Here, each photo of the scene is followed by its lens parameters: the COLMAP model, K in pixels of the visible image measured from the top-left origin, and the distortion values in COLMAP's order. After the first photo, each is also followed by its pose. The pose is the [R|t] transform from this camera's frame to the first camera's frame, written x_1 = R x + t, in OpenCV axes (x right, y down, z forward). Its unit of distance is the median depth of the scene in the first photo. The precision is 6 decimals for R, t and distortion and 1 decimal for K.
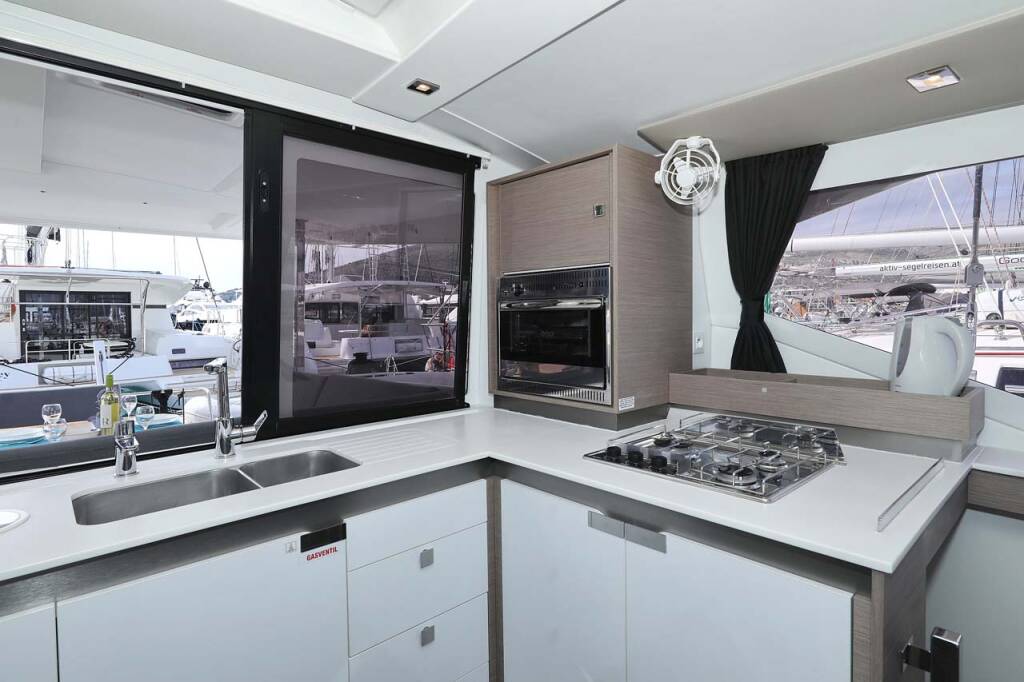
lens RADIAL K [[534.5, 0, 528.2], [0, 534.5, 322.2], [0, 0, 1]] dist [0.003237, -0.000487]
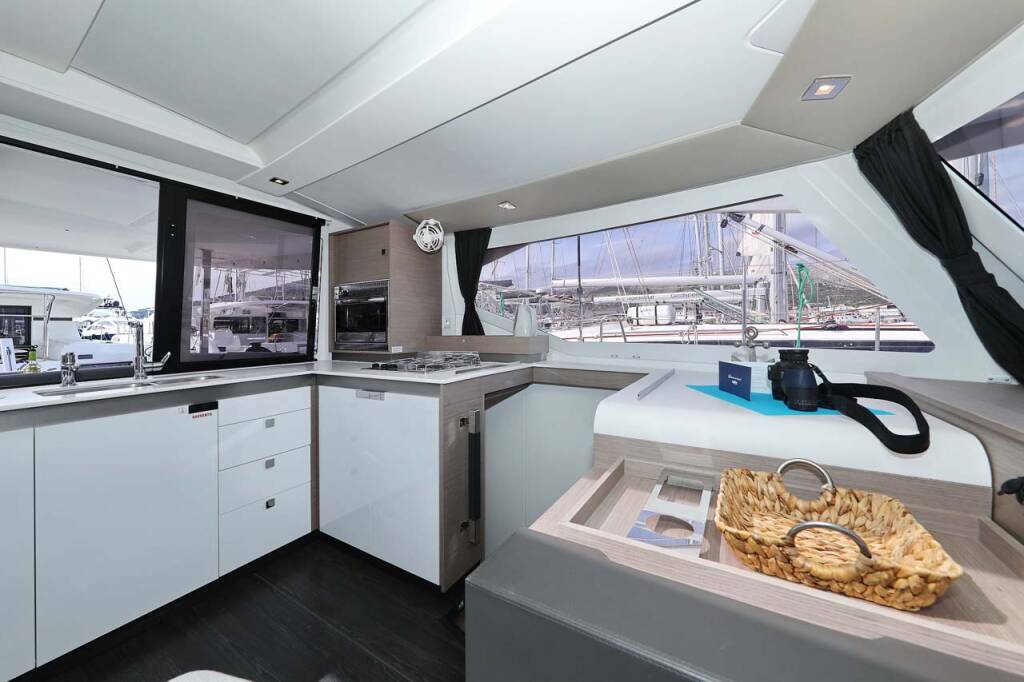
lens RADIAL K [[377.8, 0, 533.6], [0, 377.8, 321.7], [0, 0, 1]] dist [0.002006, 0.000299]
pose [[0.956869, 0.003420, 0.290500, 0.215444], [0.008225, 0.999211, -0.038855, 0.088936], [-0.290404, 0.039569, 0.956086, -0.400198]]
